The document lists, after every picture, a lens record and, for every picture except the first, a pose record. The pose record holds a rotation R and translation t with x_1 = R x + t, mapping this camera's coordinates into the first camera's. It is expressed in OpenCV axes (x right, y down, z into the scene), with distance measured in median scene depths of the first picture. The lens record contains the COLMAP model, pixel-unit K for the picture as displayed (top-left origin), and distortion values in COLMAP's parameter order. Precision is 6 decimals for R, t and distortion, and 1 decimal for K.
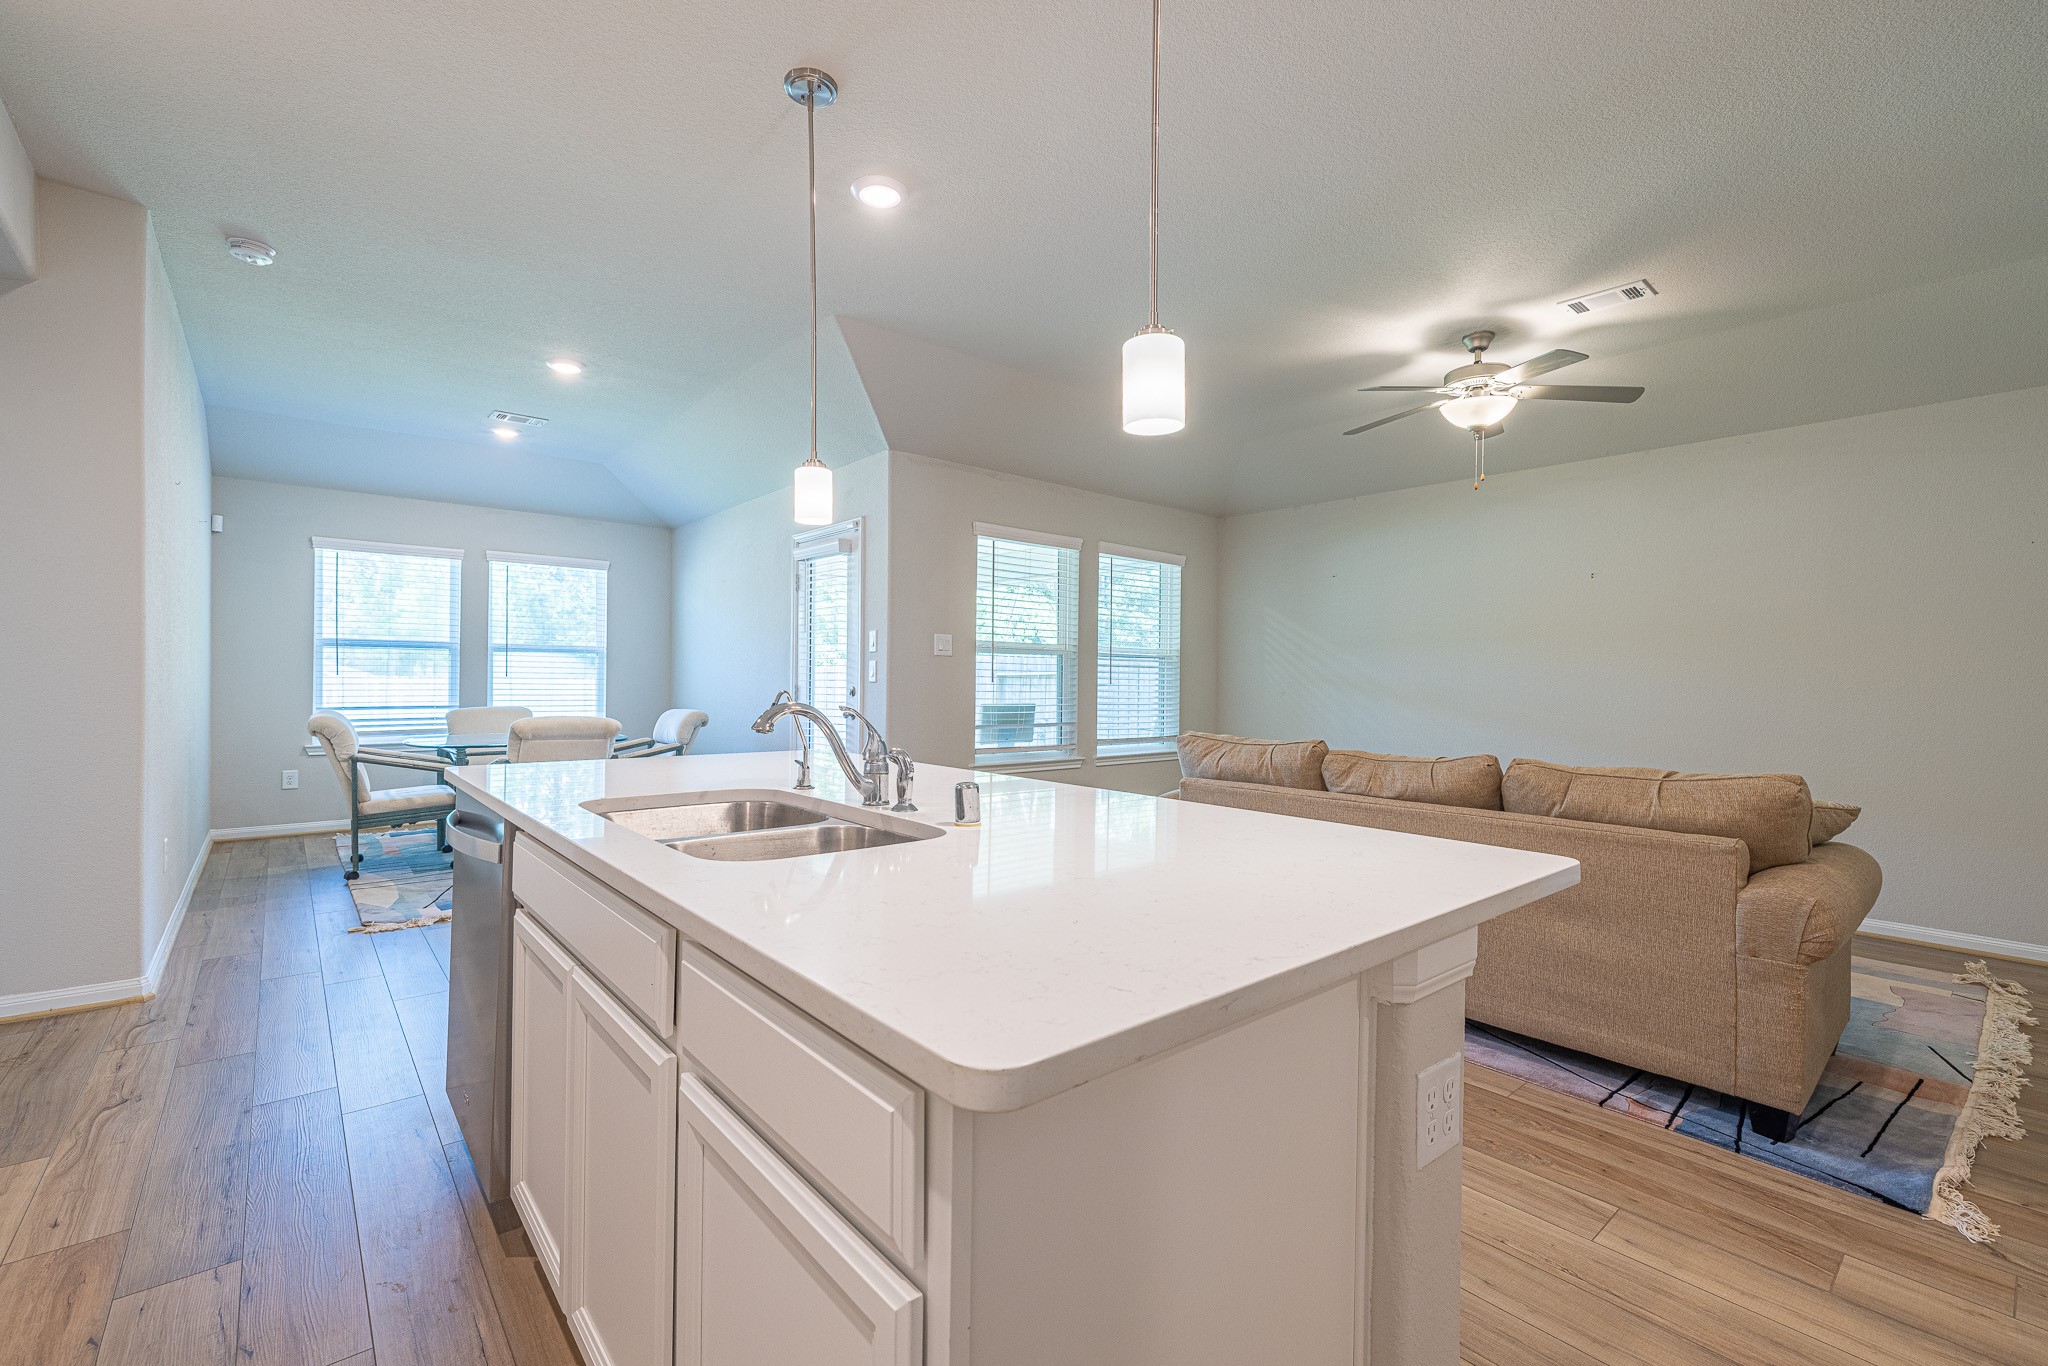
lens RADIAL K [[877.2, 0, 1011.6], [0, 877.2, 682.3], [0, 0, 1]] dist [-0.003324, -0.000265]
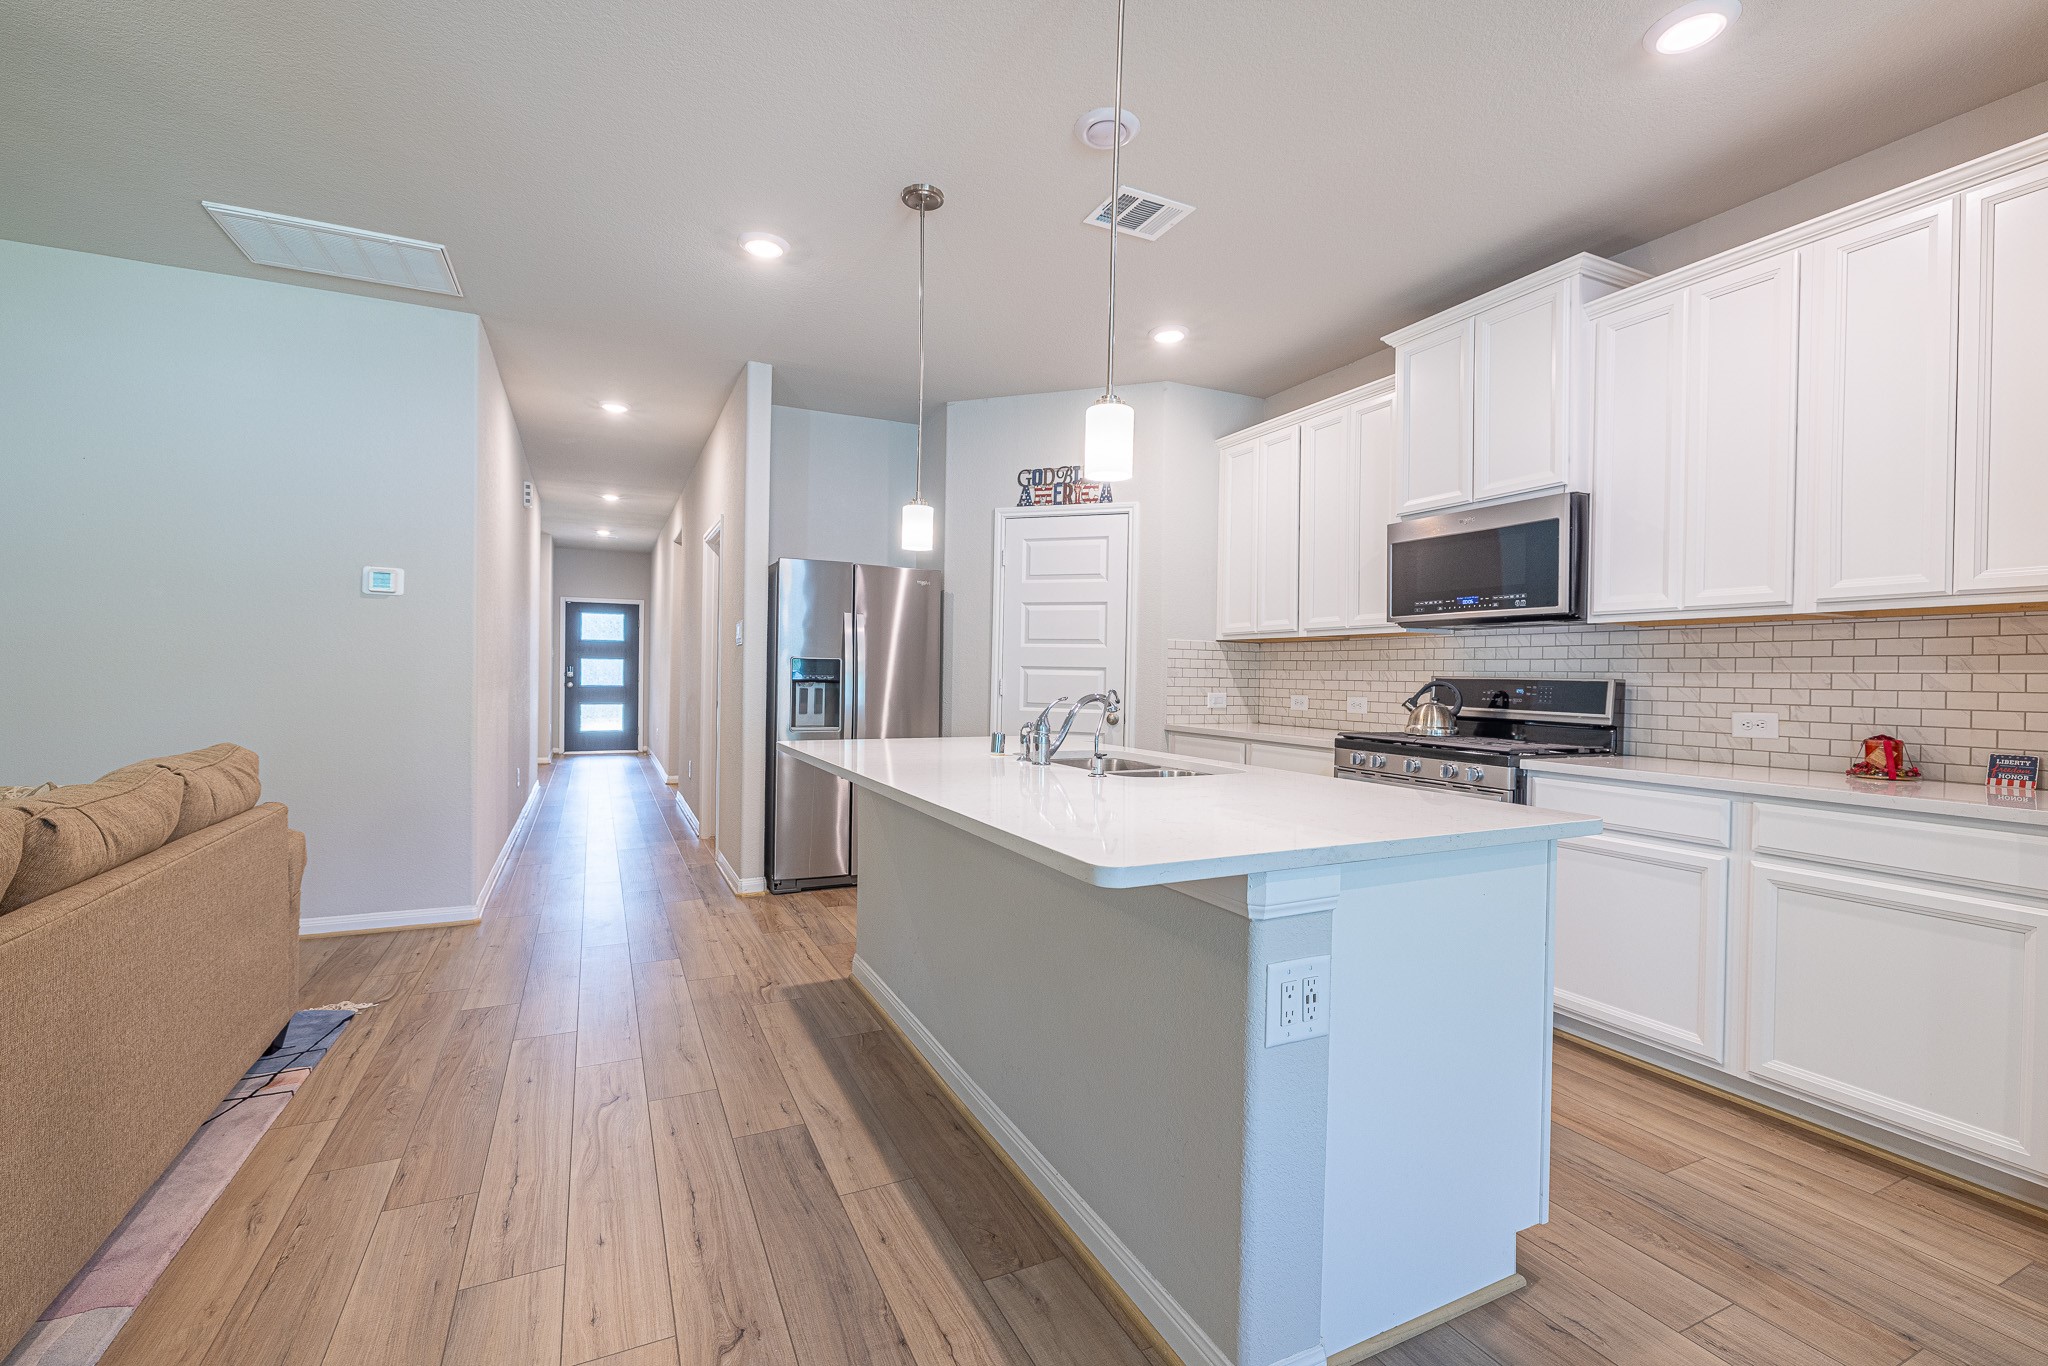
lens RADIAL K [[877.2, 0, 1011.6], [0, 877.2, 682.3], [0, 0, 1]] dist [-0.003324, -0.000265]
pose [[-0.967964, -0.027227, 0.249610, -0.135328], [-0.023664, 0.999571, 0.017266, -0.005485], [-0.249973, 0.010806, -0.968193, 0.701029]]
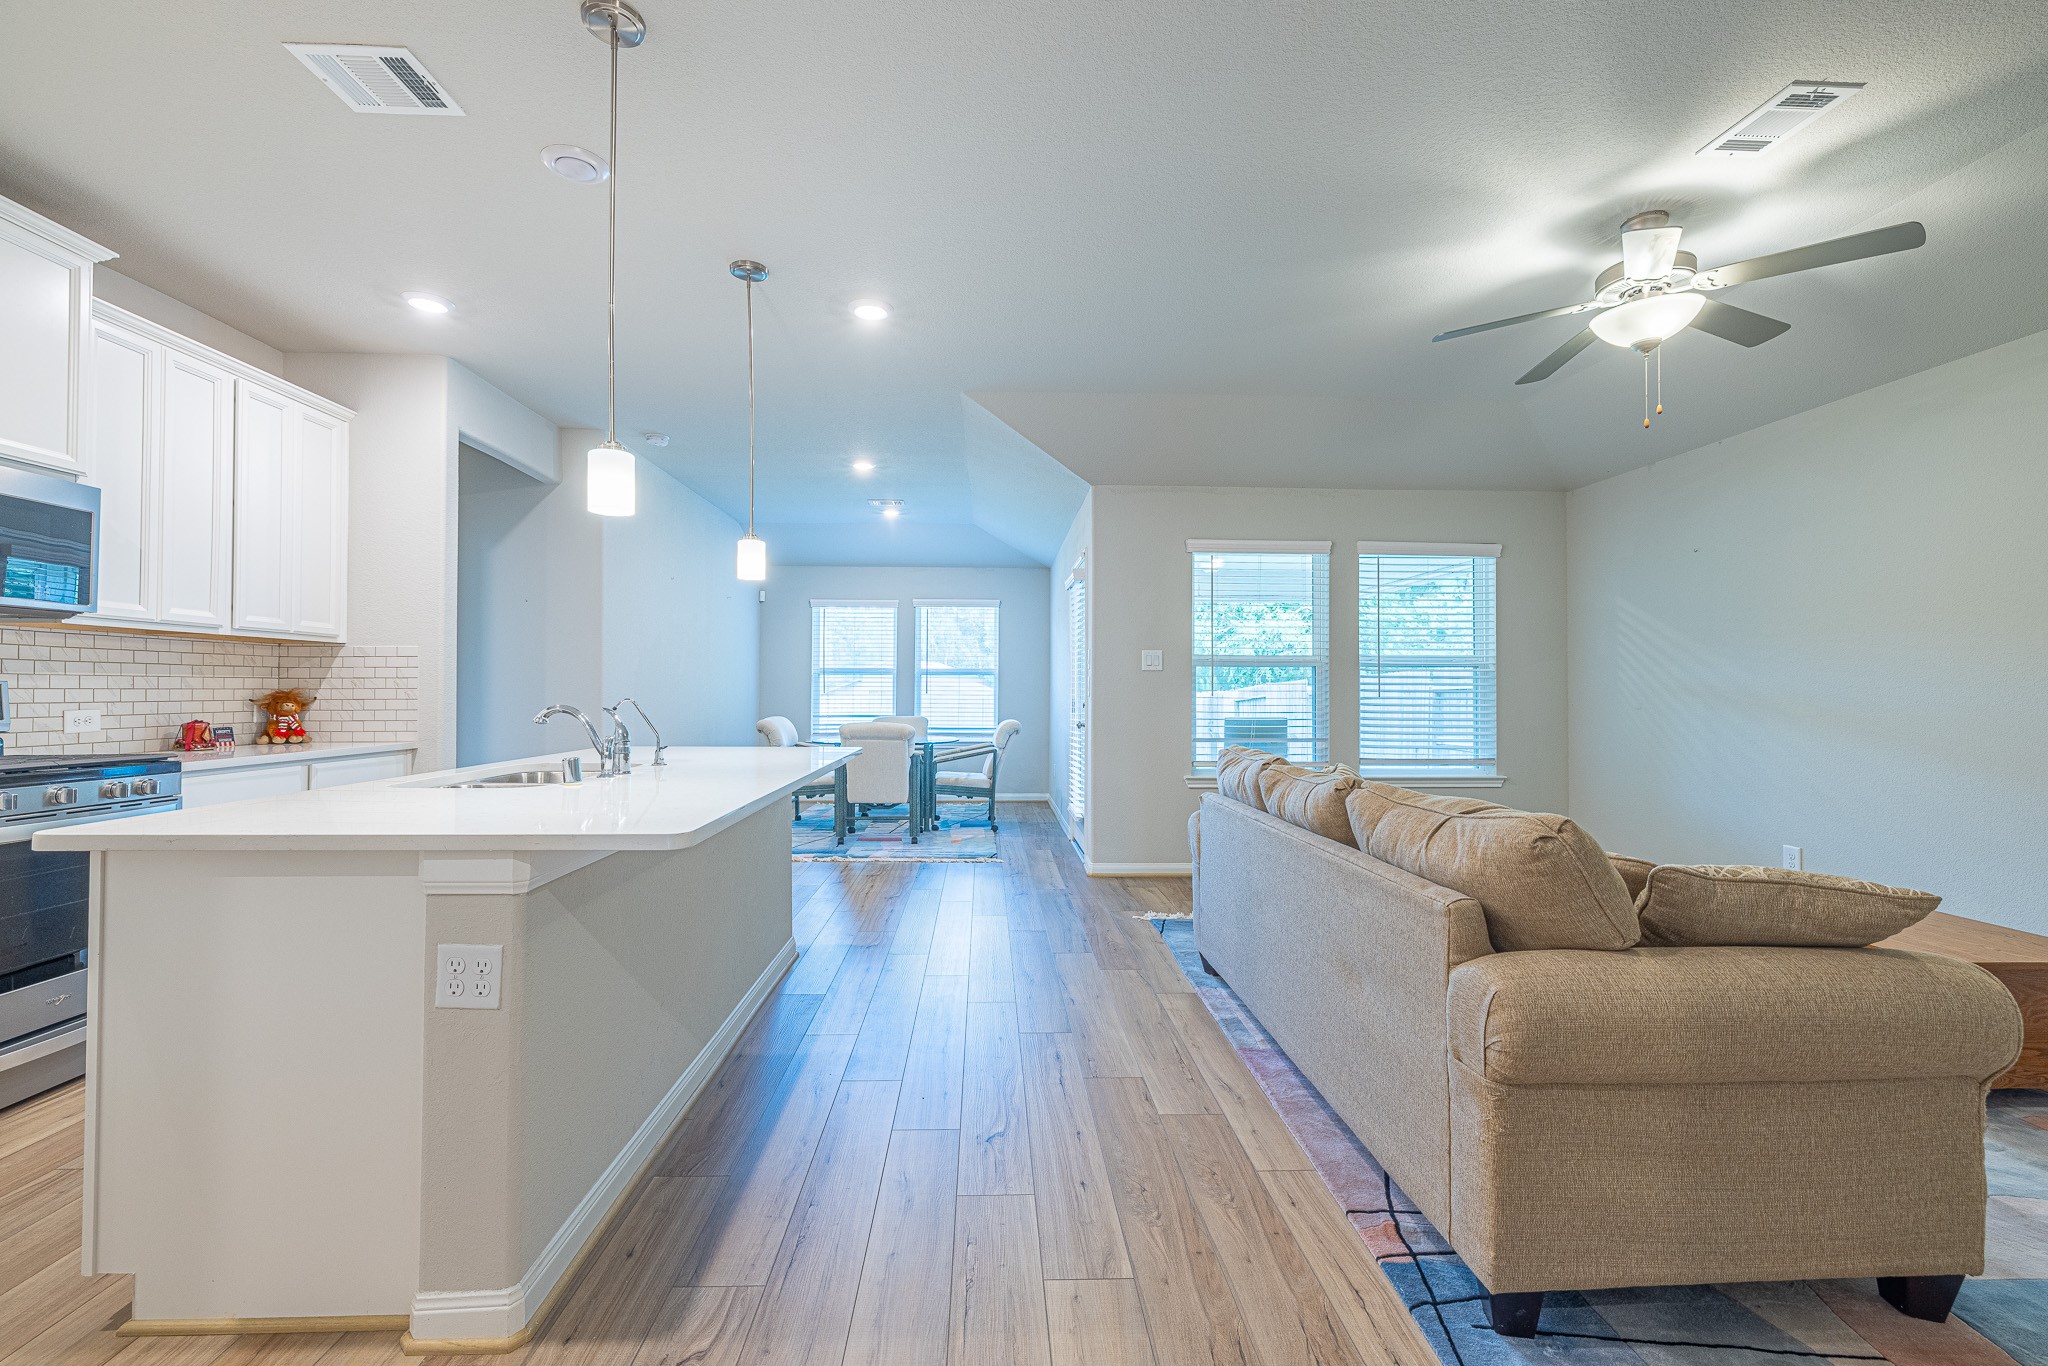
lens RADIAL K [[857.3, 0, 1012.2], [0, 857.3, 681.3], [0, 0, 1]] dist [-0.001735, 0.000166]
pose [[0.787741, -0.015490, -0.615811, 0.371135], [0.001993, 0.999743, -0.022597, 0.004920], [0.616003, 0.016573, 0.787570, 0.074515]]
